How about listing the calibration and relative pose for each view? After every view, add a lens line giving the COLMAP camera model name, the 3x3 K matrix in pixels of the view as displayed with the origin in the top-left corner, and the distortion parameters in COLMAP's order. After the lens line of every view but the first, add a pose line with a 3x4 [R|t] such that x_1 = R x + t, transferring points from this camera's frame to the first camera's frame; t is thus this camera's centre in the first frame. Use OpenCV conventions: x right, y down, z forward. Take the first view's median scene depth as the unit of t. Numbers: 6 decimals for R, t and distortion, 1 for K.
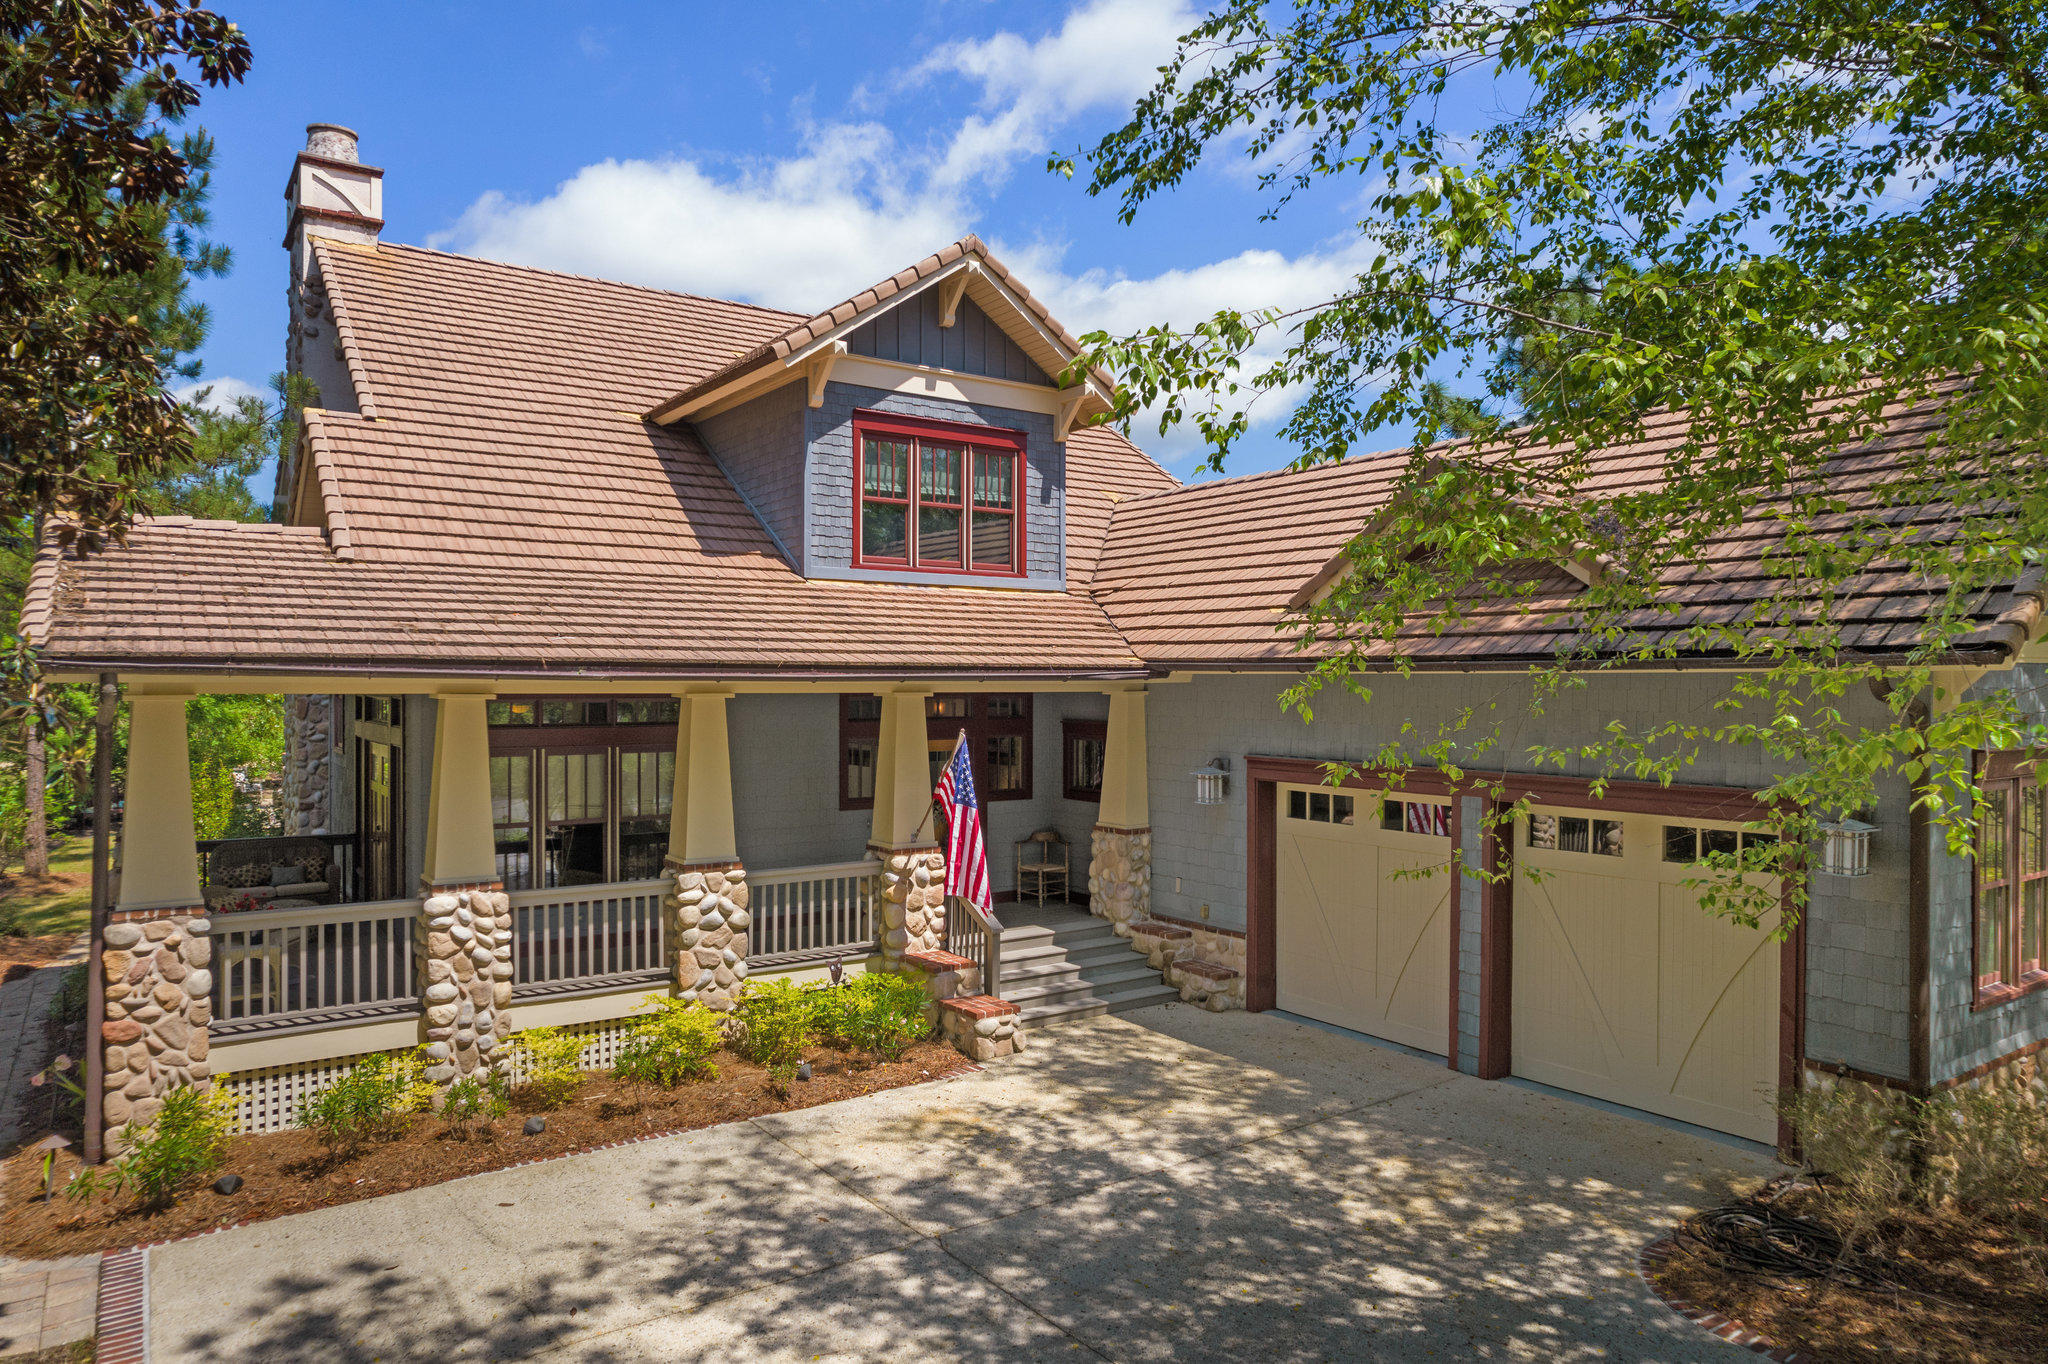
lens RADIAL K [[1300.8, 0, 1024.0], [0, 1300.8, 682.0], [0, 0, 1]] dist [-0.085734, 0.080442]
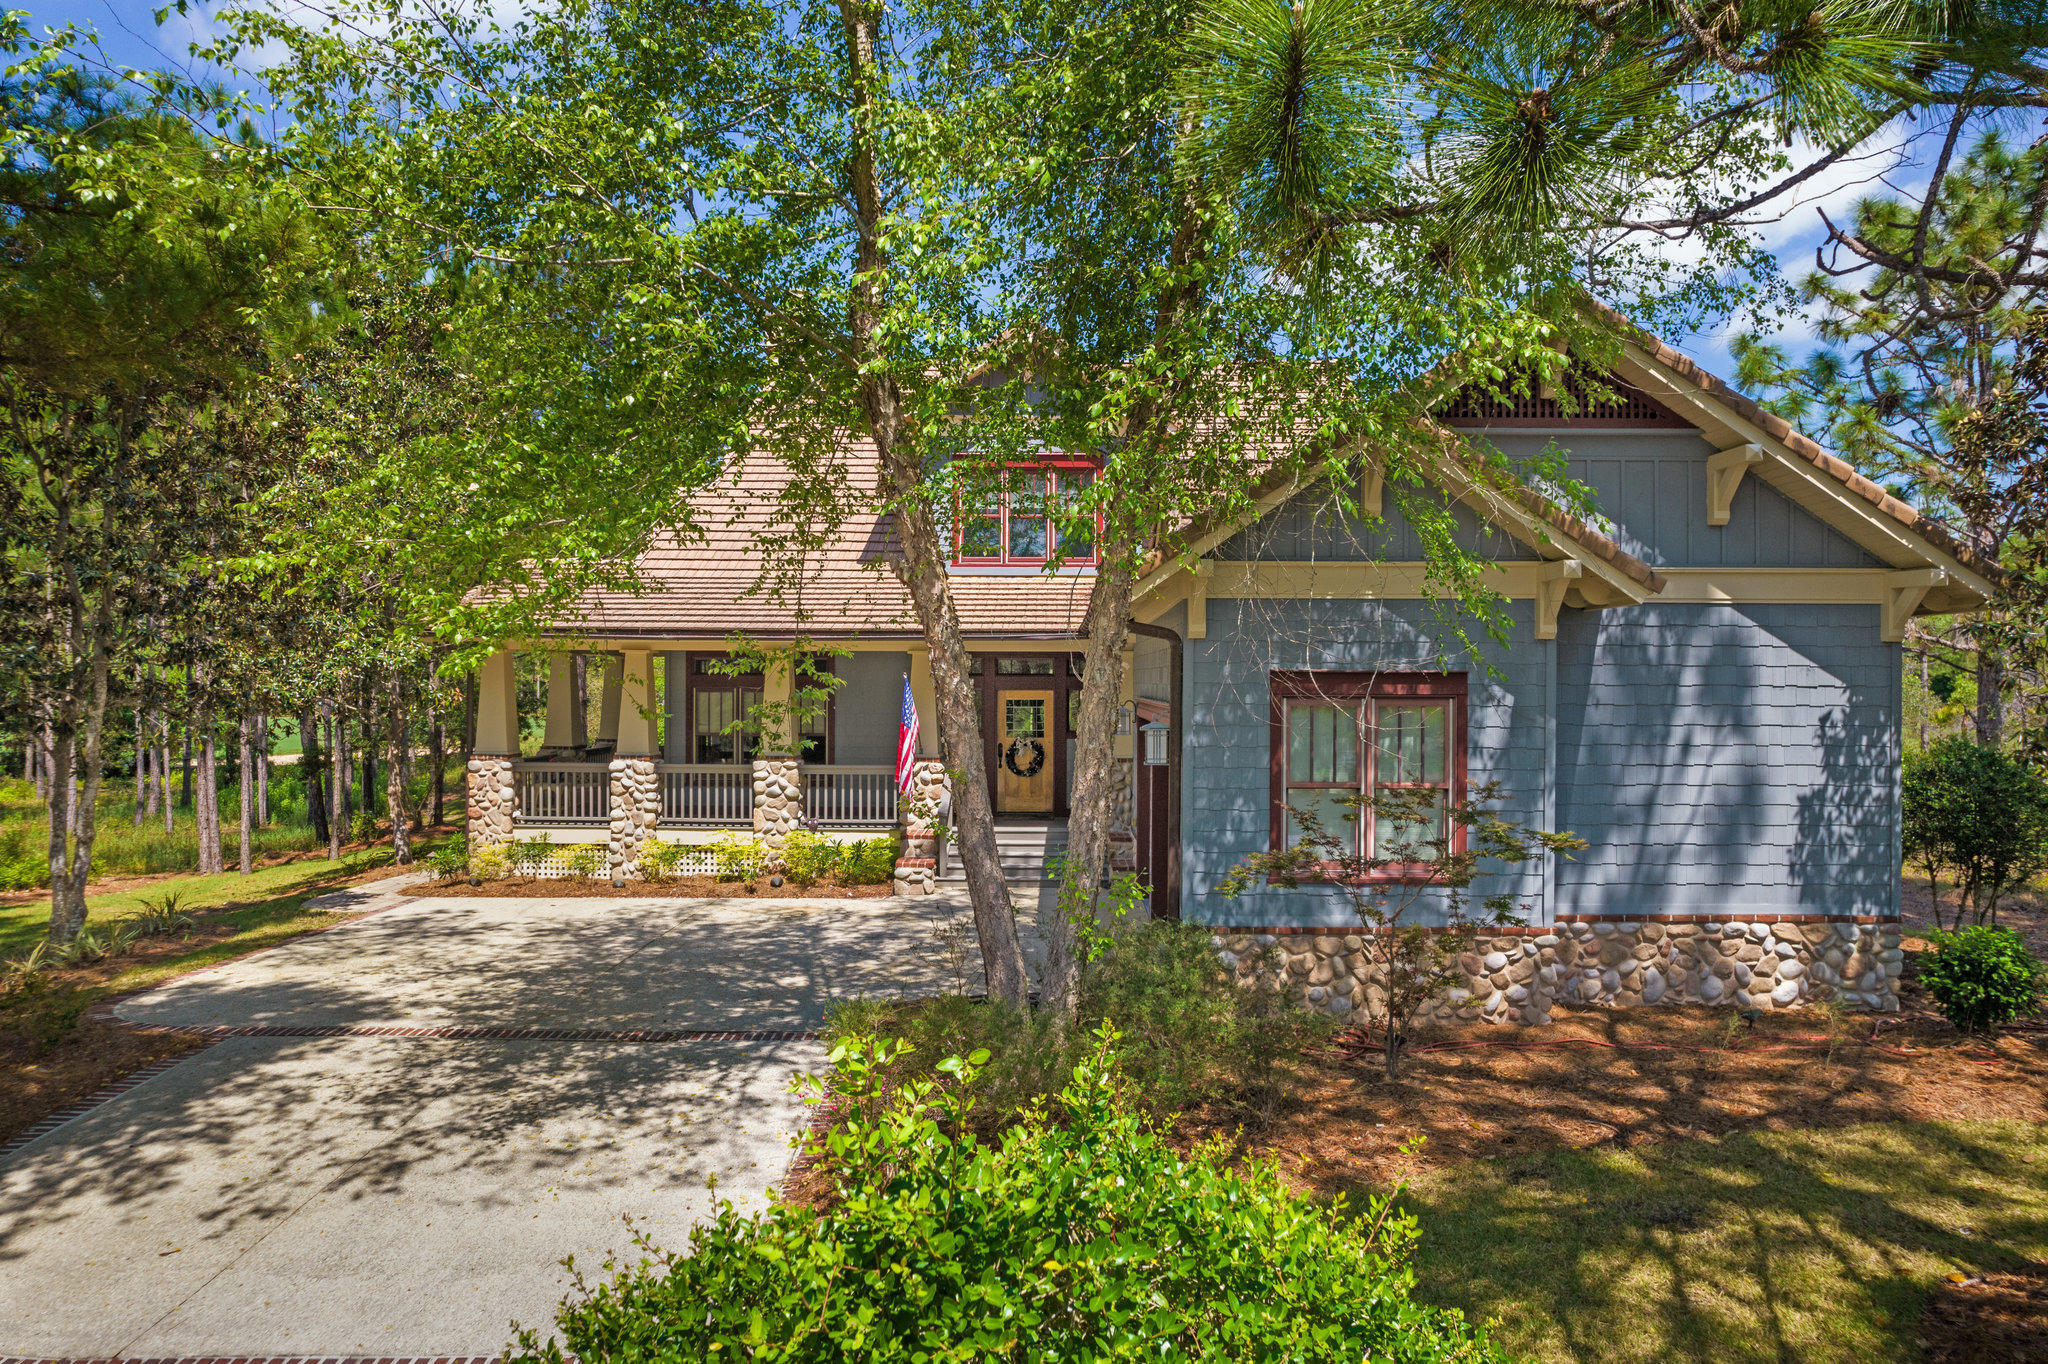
lens RADIAL K [[1300.8, 0, 1024.0], [0, 1300.8, 682.0], [0, 0, 1]] dist [-0.085734, 0.080442]
pose [[0.806153, 0.001091, -0.591706, 0.938885], [-0.002656, 0.999995, -0.001775, 0.049251], [0.591701, 0.003003, 0.806152, -0.112307]]
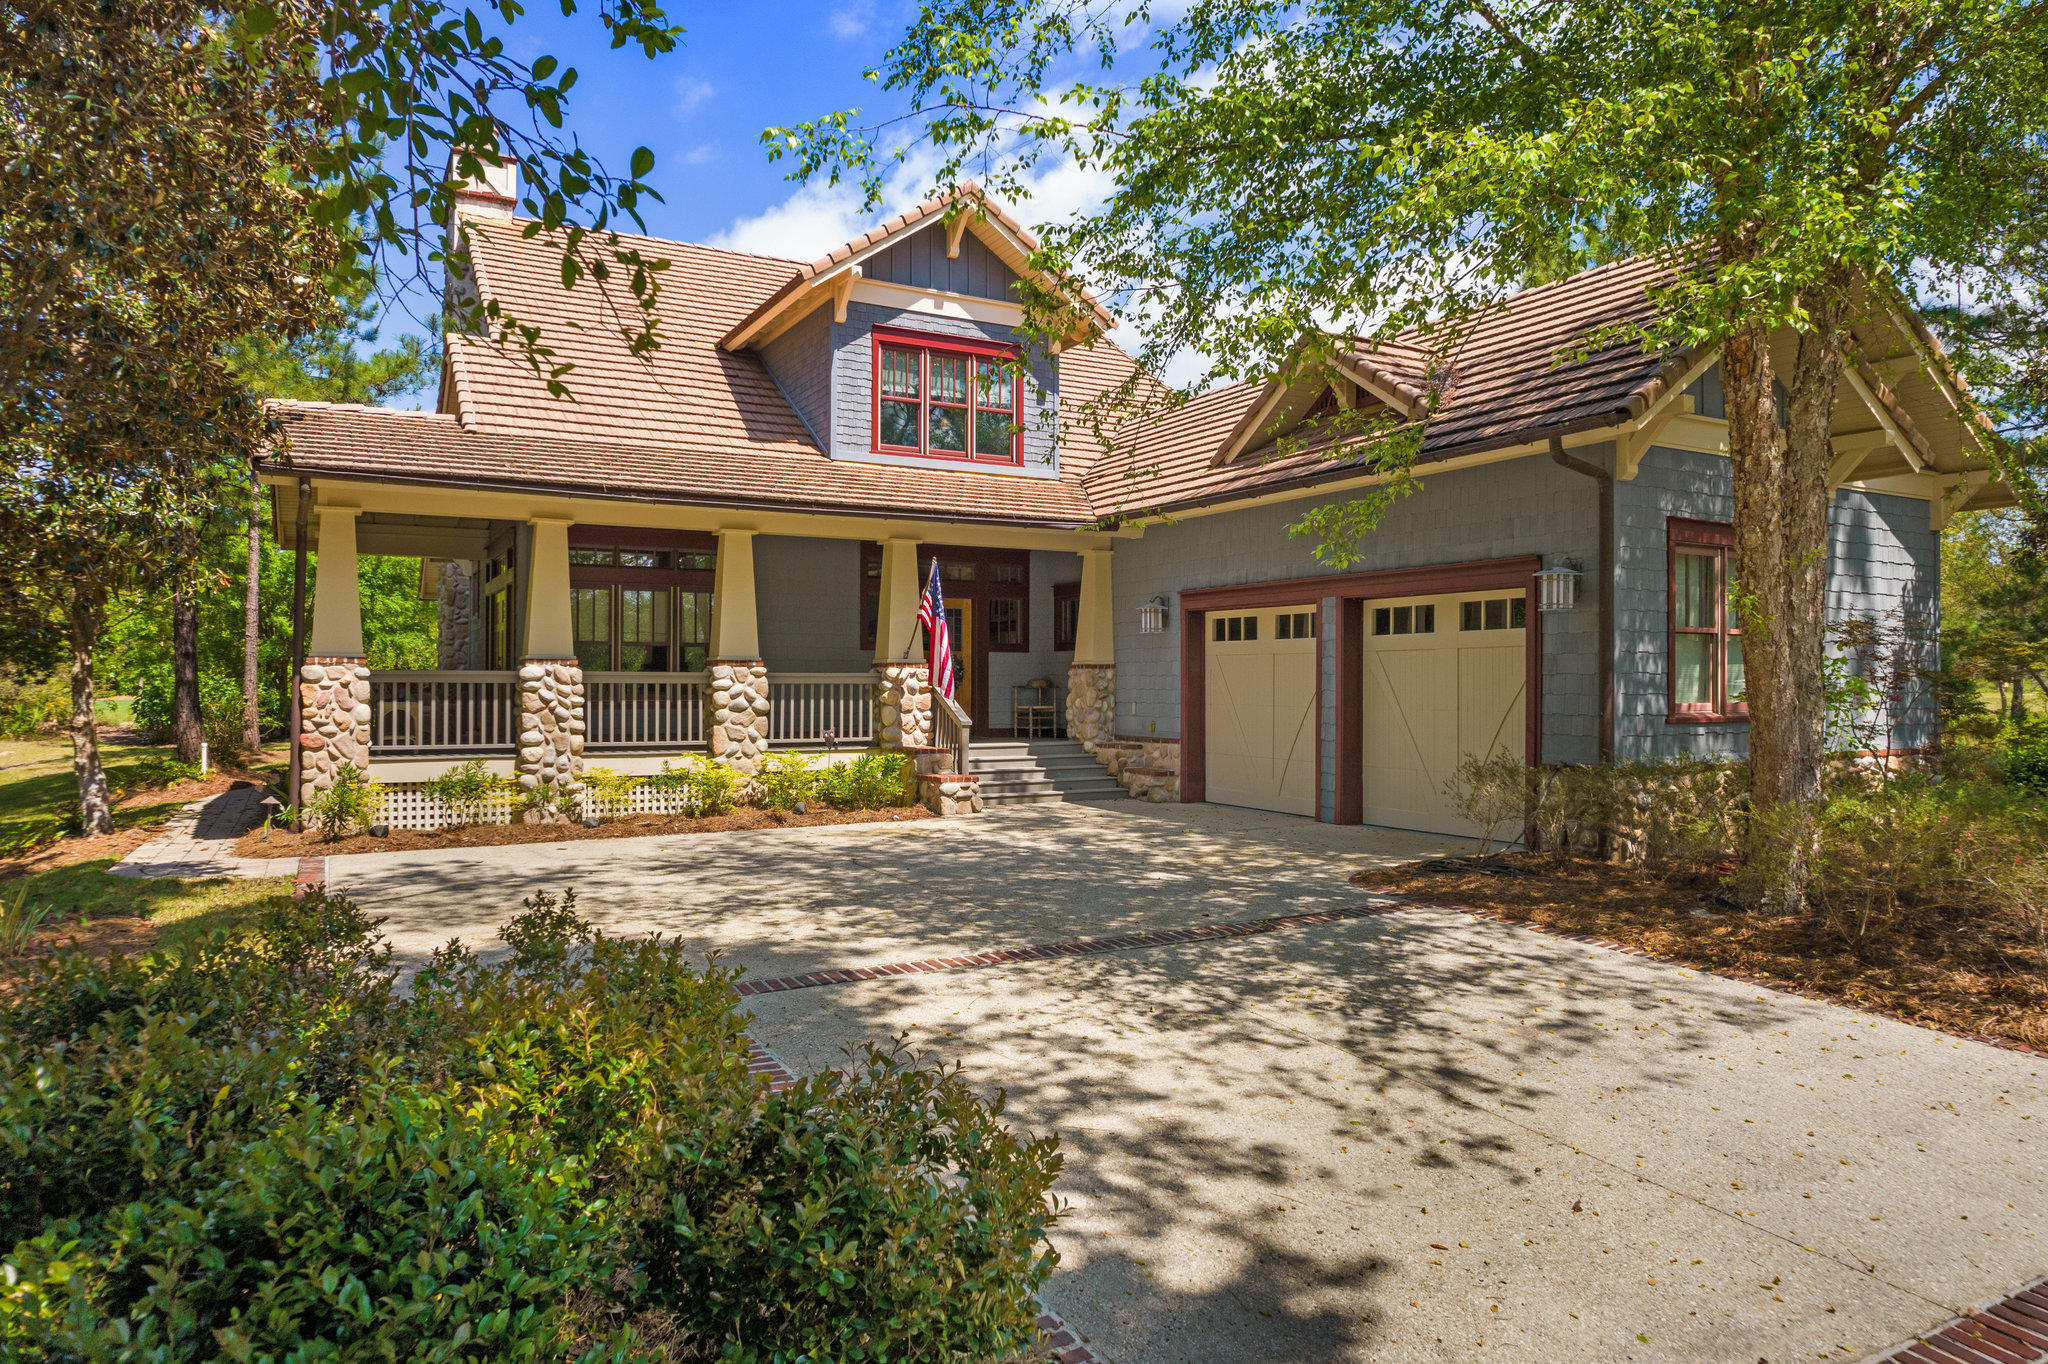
lens RADIAL K [[1300.8, 0, 1024.0], [0, 1300.8, 682.0], [0, 0, 1]] dist [-0.085734, 0.080442]
pose [[0.993832, 0.000135, -0.110899, 0.180324], [-0.000420, 0.999997, -0.002546, 0.161559], [0.110898, 0.002576, 0.993828, -0.248143]]
